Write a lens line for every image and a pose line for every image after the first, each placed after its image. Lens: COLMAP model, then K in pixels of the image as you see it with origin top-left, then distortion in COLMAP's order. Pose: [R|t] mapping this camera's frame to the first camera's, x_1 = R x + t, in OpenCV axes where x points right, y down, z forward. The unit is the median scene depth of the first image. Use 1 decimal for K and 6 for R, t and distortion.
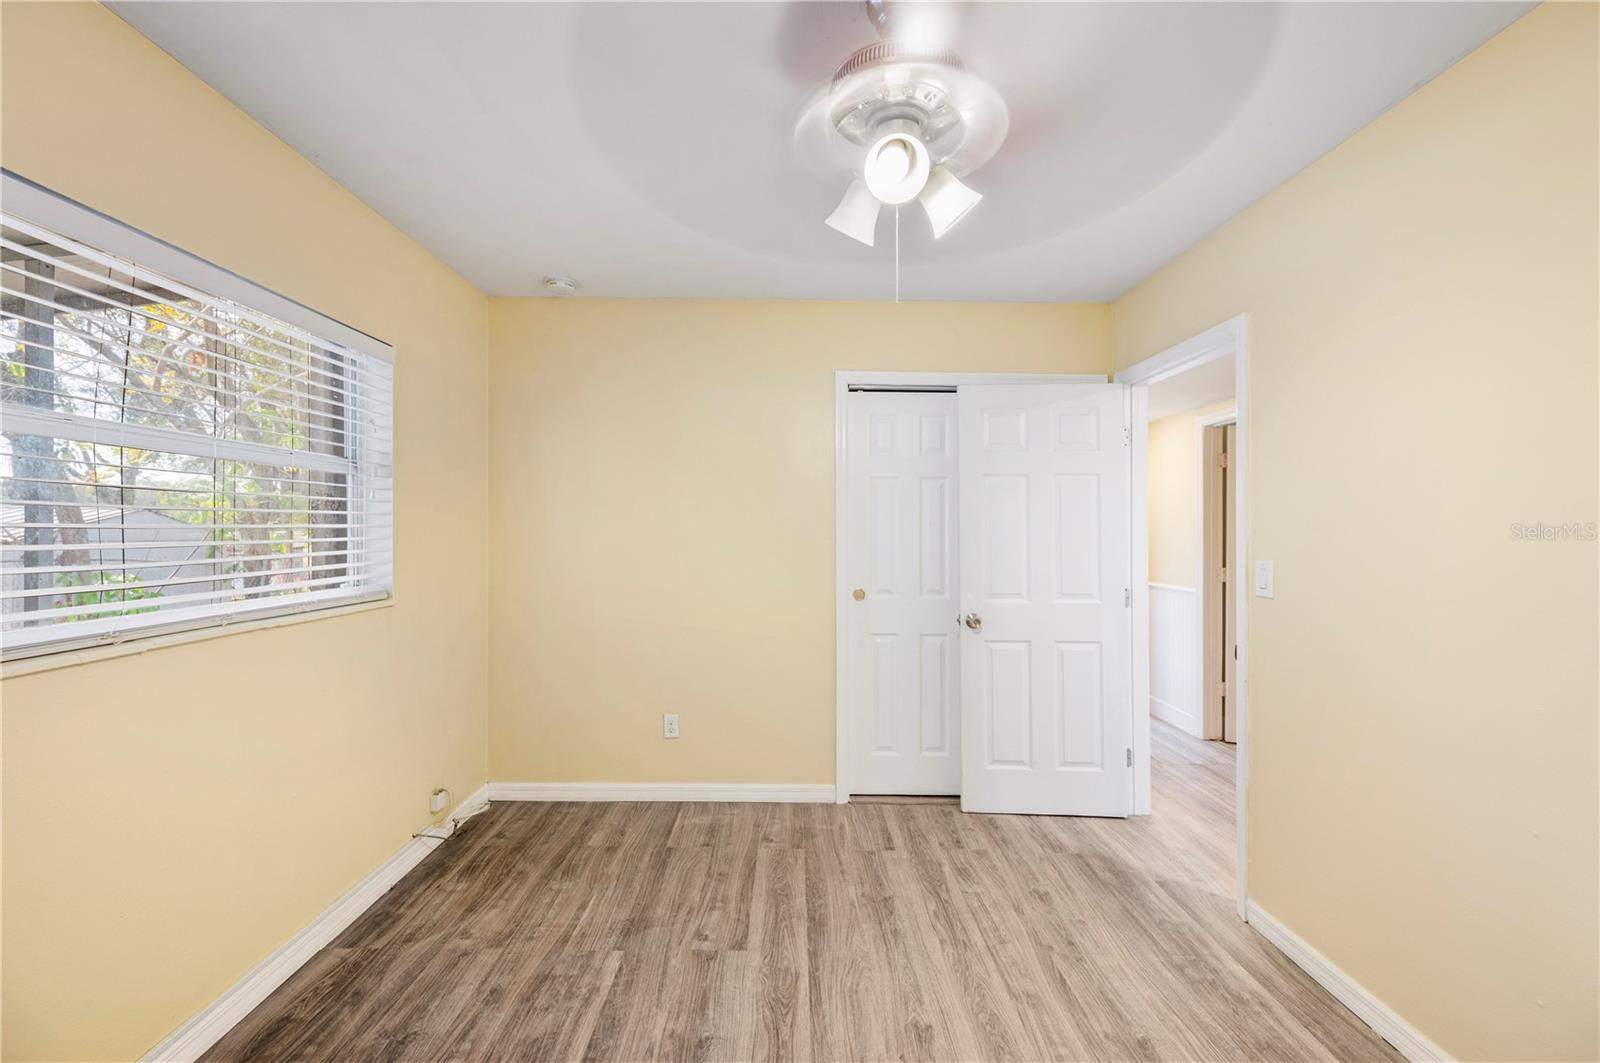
lens RADIAL K [[638.1, 0, 799.9], [0, 638.1, 529.1], [0, 0, 1]] dist [-0.000305, 0.000556]
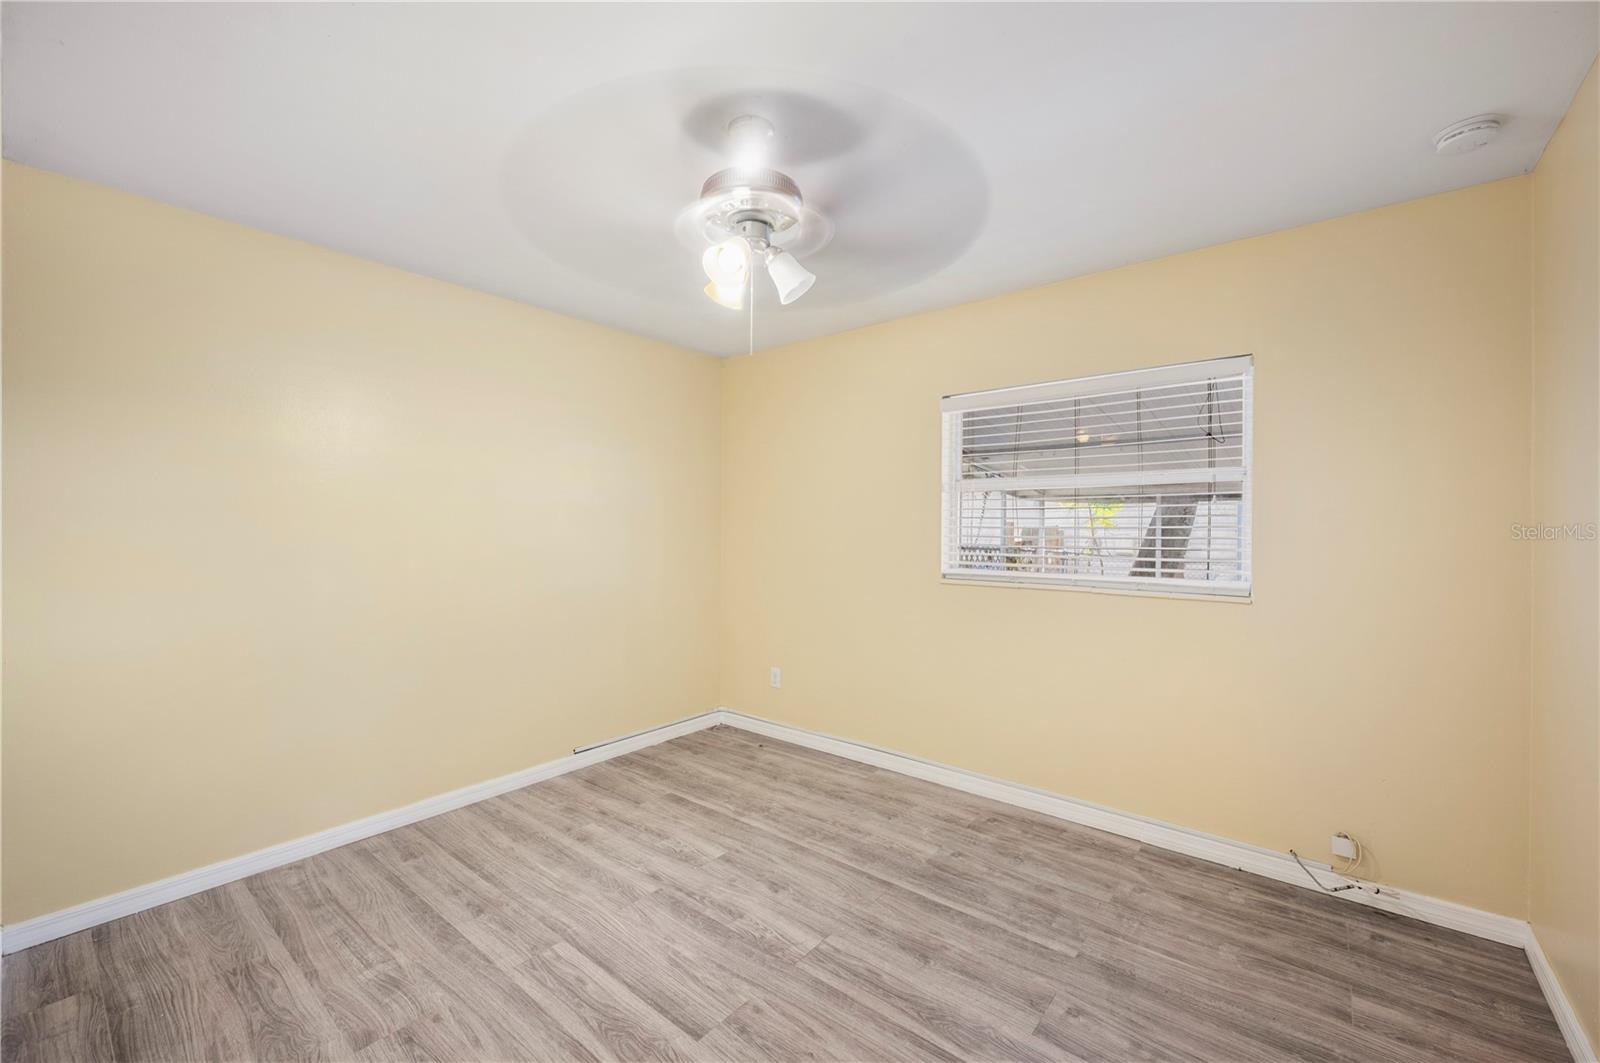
lens RADIAL K [[638.1, 0, 802.2], [0, 638.1, 531.2], [0, 0, 1]] dist [-0.000305, 0.000556]
pose [[-0.639804, -0.008454, -0.768492, 0.758945], [-0.009219, 0.999952, -0.003324, 0.009462], [0.768483, 0.004958, -0.639851, 1.307098]]
